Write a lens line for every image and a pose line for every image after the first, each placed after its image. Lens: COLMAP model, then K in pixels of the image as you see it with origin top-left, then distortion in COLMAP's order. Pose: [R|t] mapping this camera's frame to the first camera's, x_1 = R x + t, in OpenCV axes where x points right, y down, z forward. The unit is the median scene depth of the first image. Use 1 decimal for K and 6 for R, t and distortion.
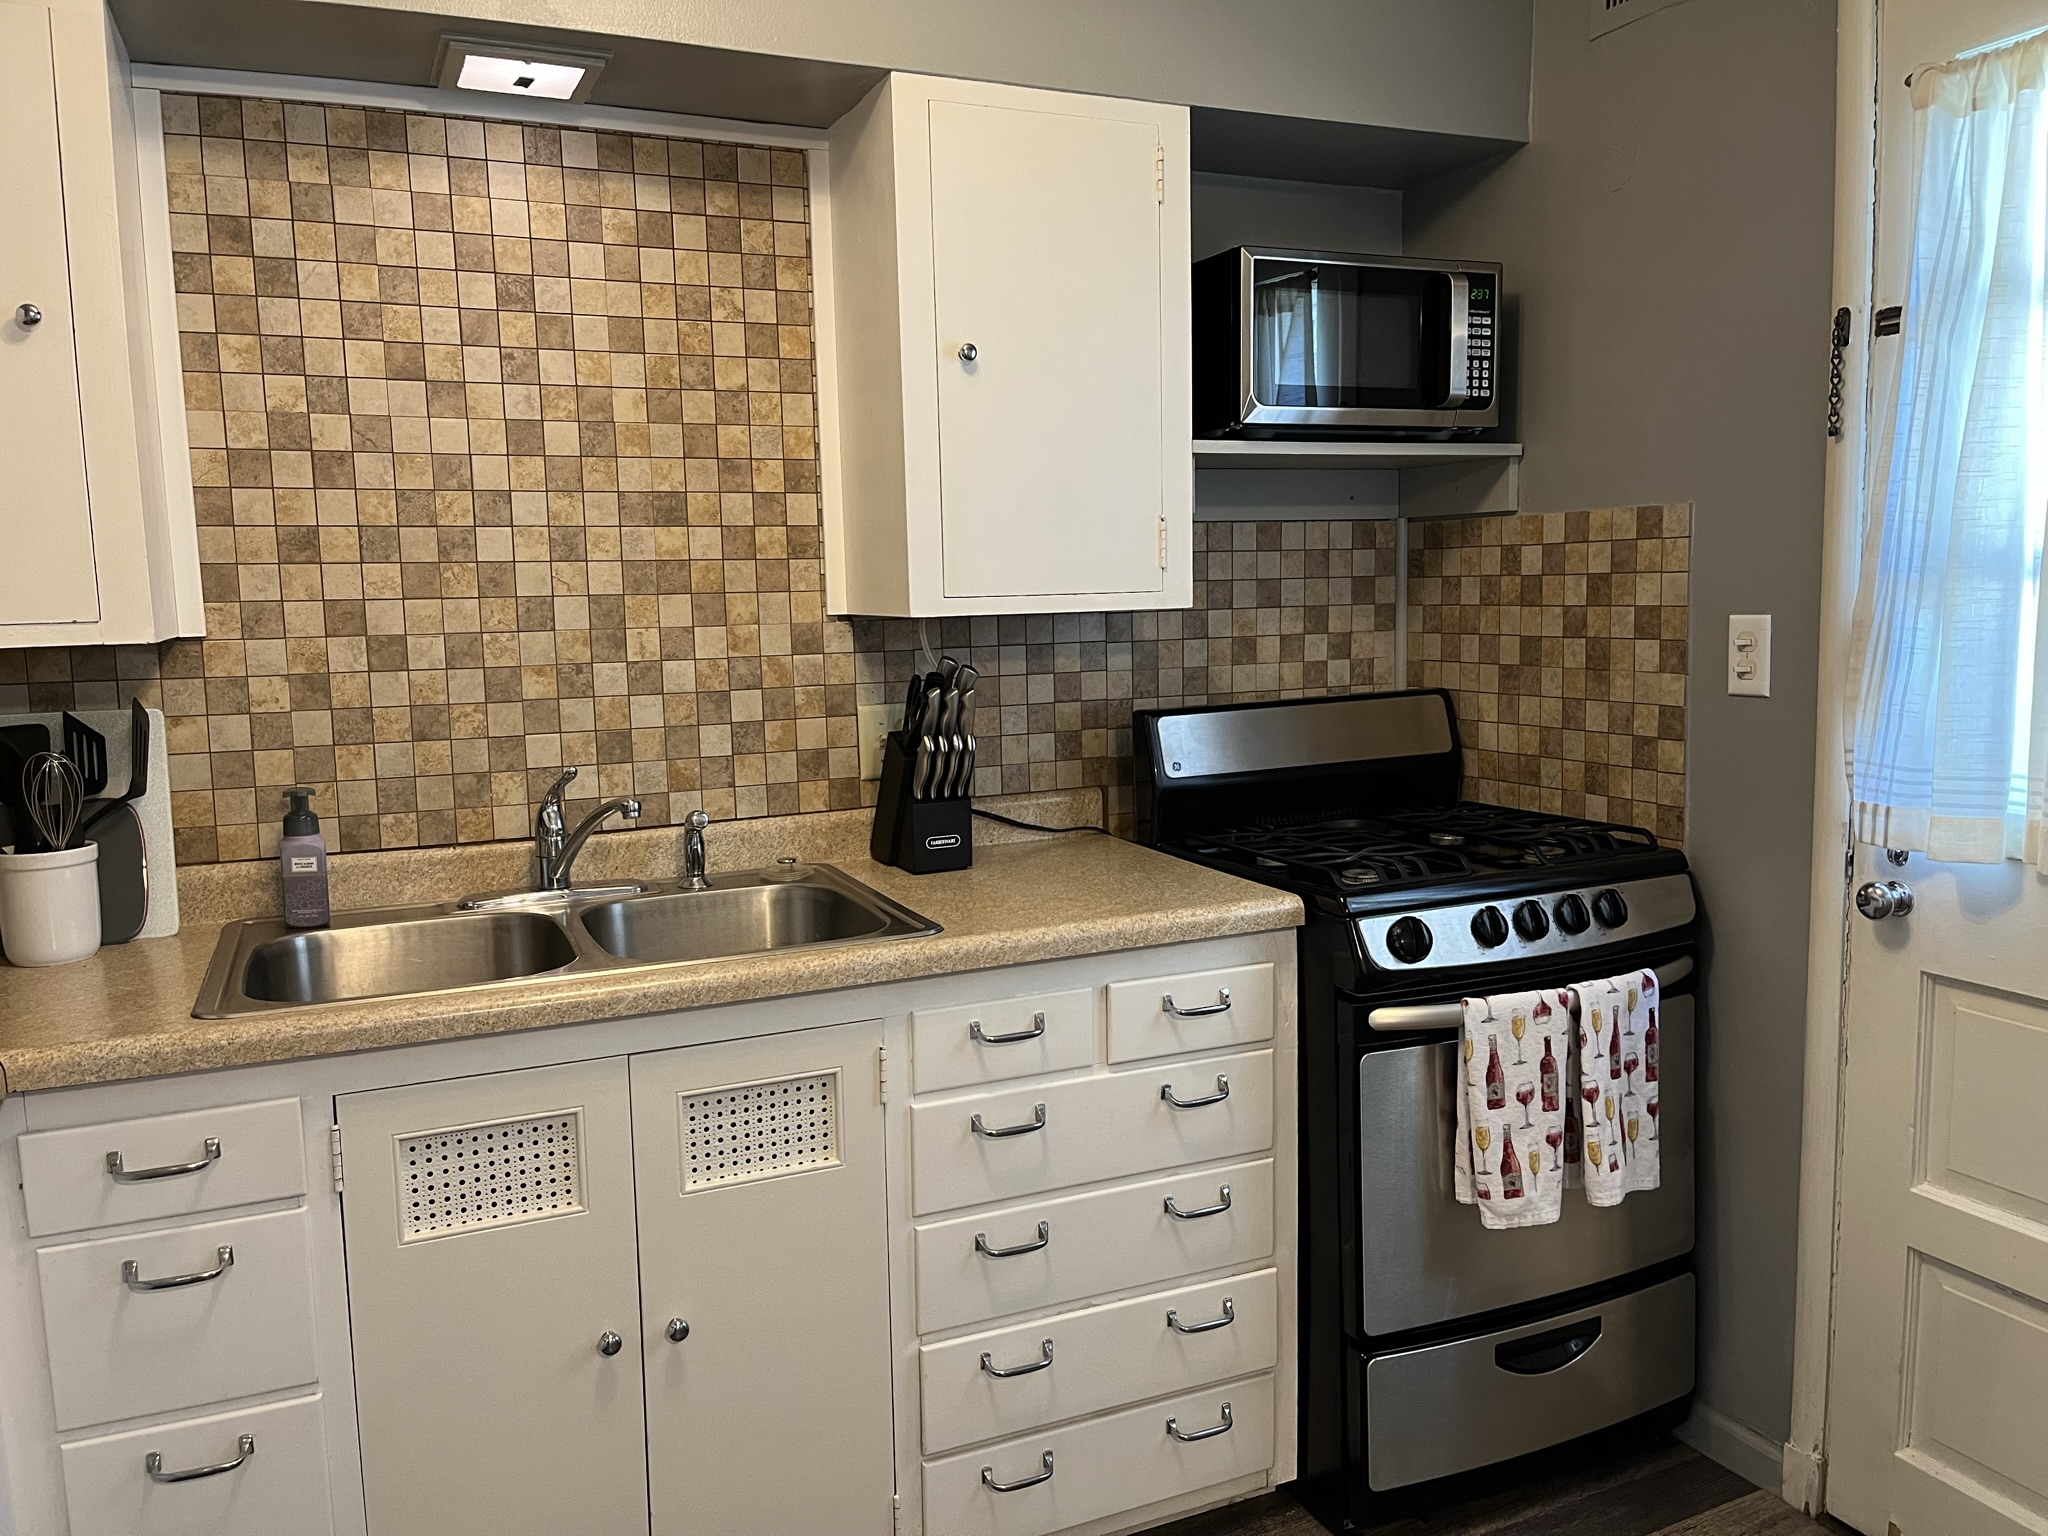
lens RADIAL K [[1540.8, 0, 1035.2], [0, 1540.8, 770.8], [0, 0, 1]] dist [0.071157, -0.090793]
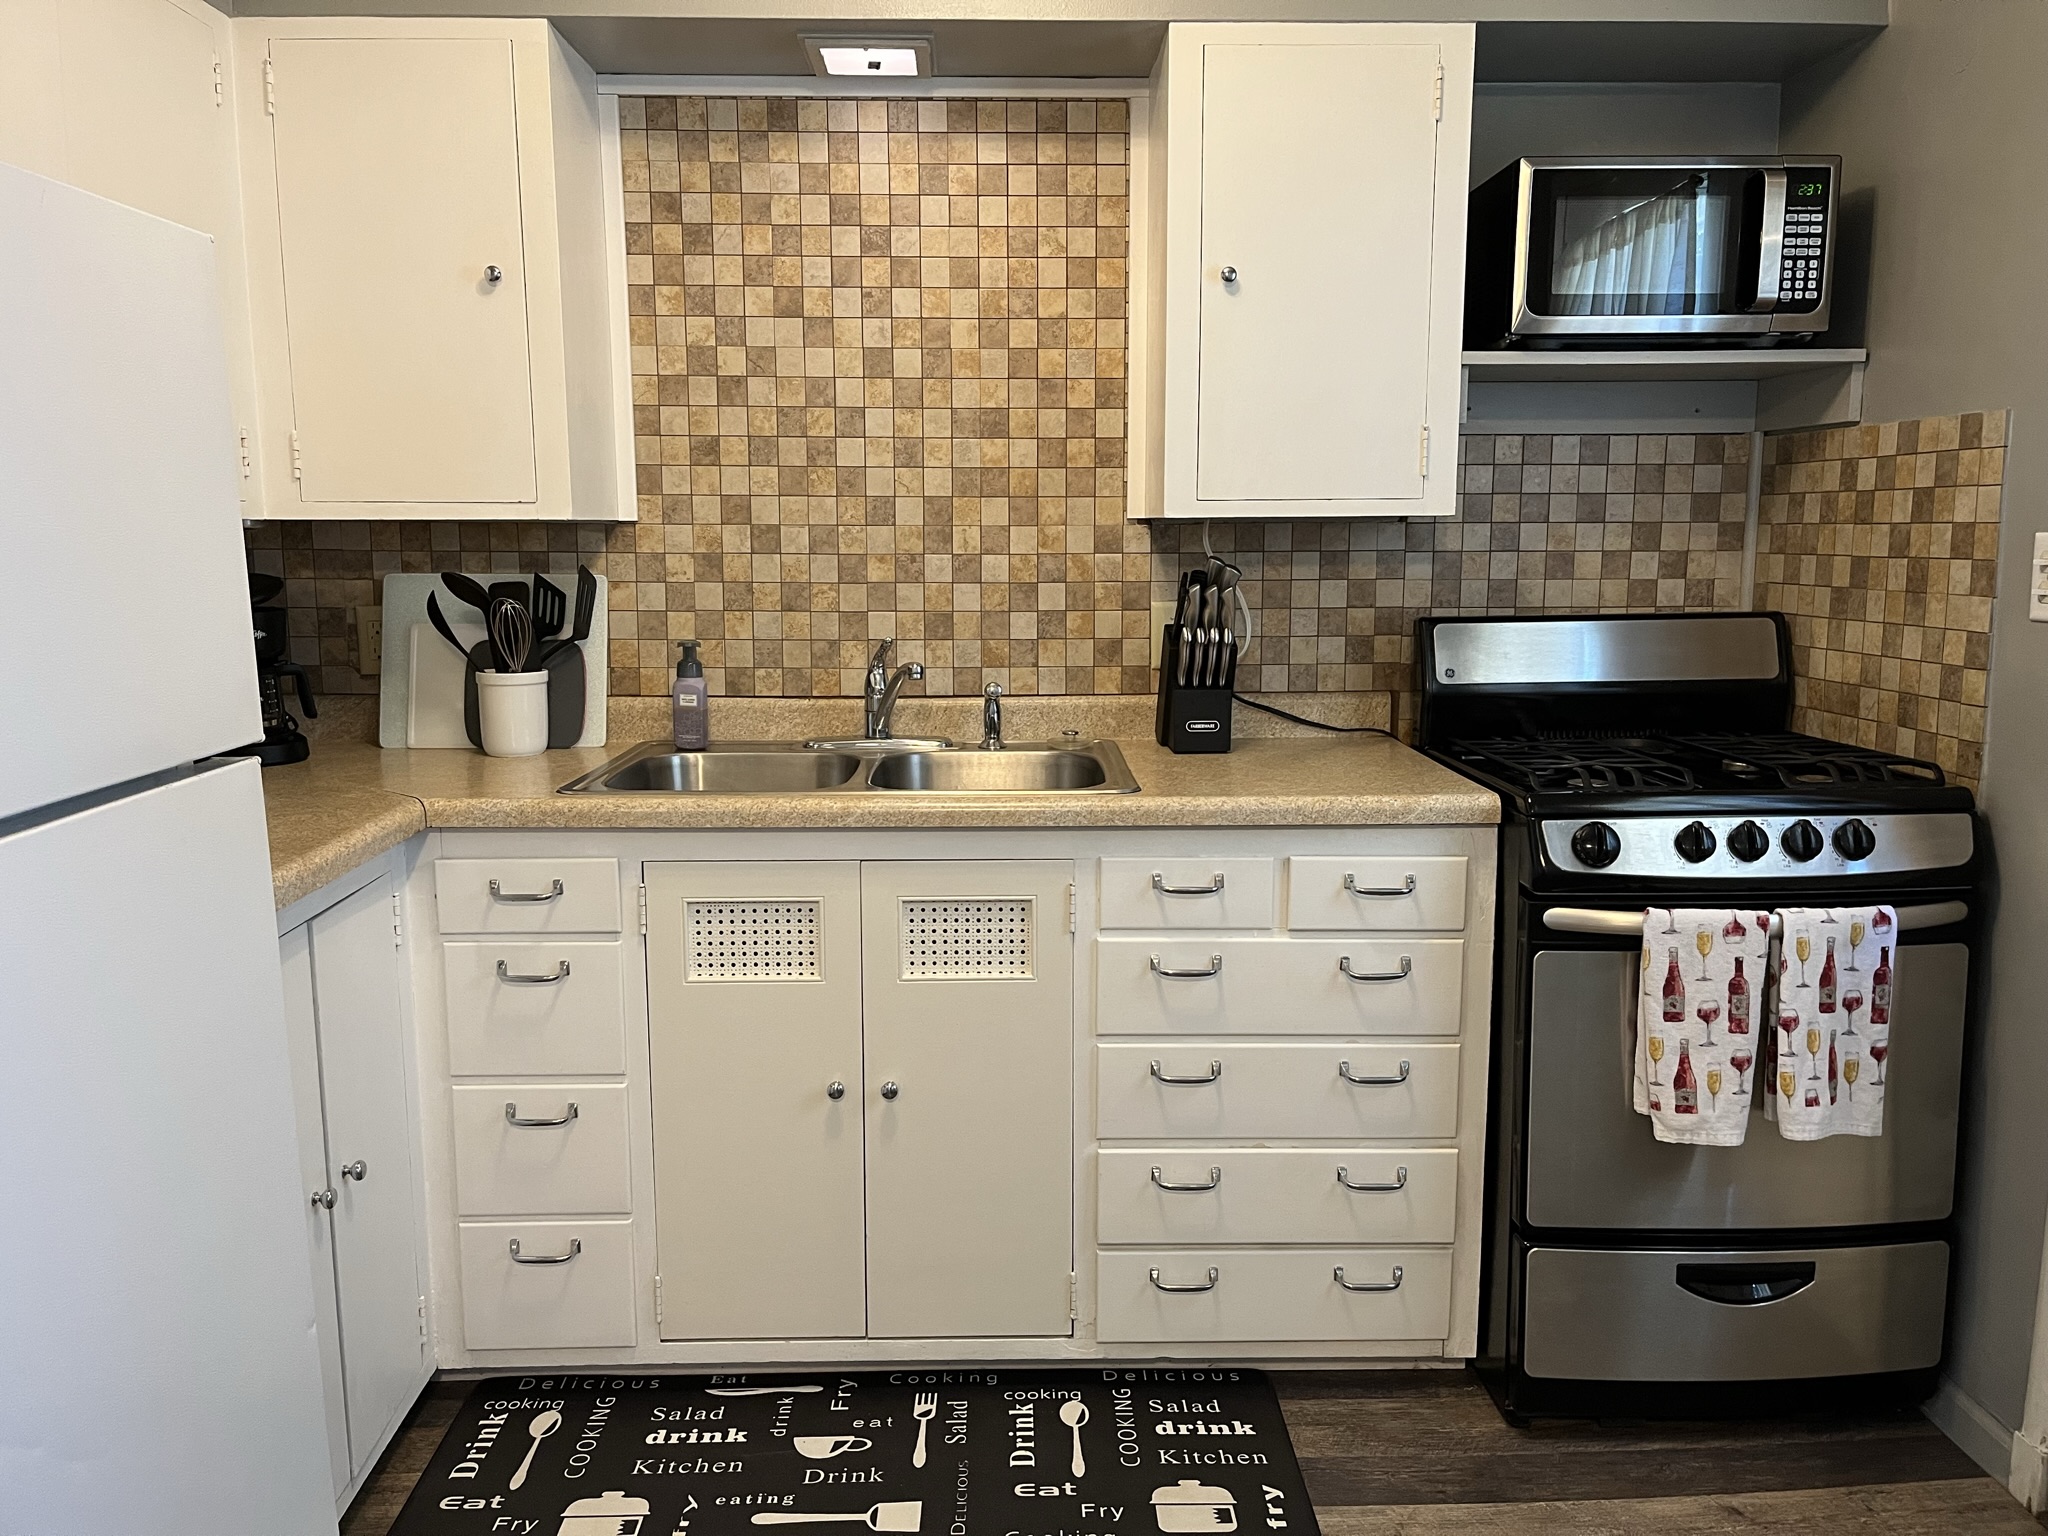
lens RADIAL K [[1540.8, 0, 1038.1], [0, 1540.8, 755.2], [0, 0, 1]] dist [0.071157, -0.090793]
pose [[0.922782, 0.077277, -0.377495, 0.267694], [-0.066524, 0.996923, 0.041463, 0.031306], [0.379537, -0.013149, 0.925083, -0.069350]]
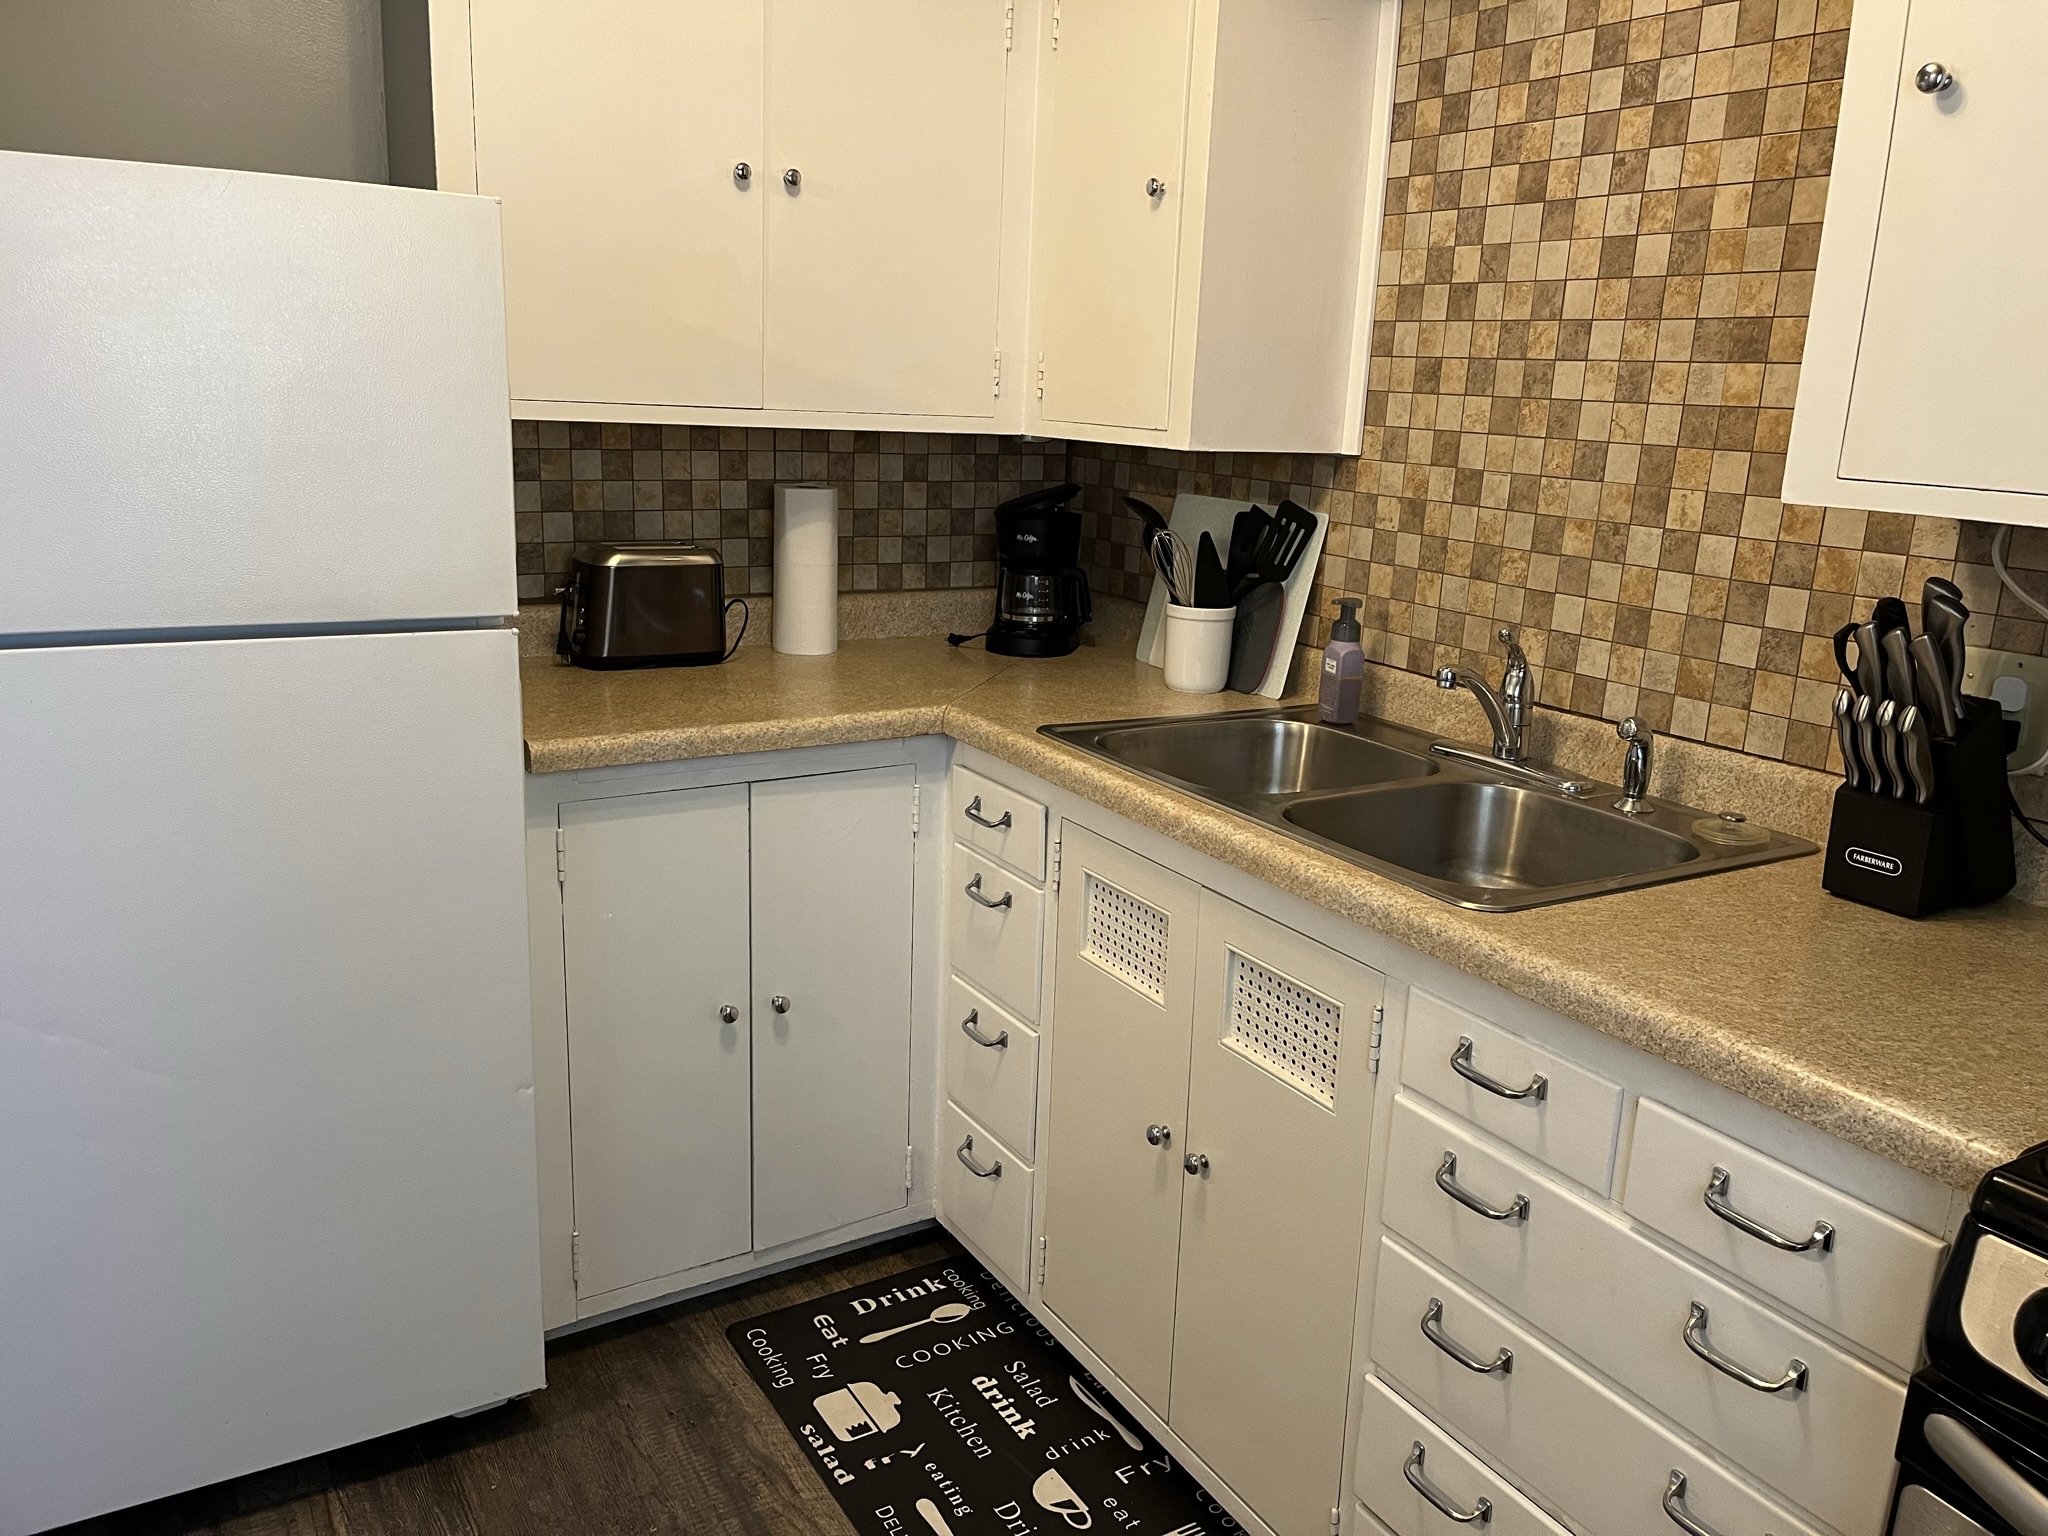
lens RADIAL K [[1540.8, 0, 1035.2], [0, 1540.8, 750.5], [0, 0, 1]] dist [0.071157, -0.090793]
pose [[0.127473, 0.256322, -0.958149, 0.552469], [-0.171044, 0.957238, 0.233323, -0.098663], [0.976982, 0.134143, 0.165864, 0.581027]]
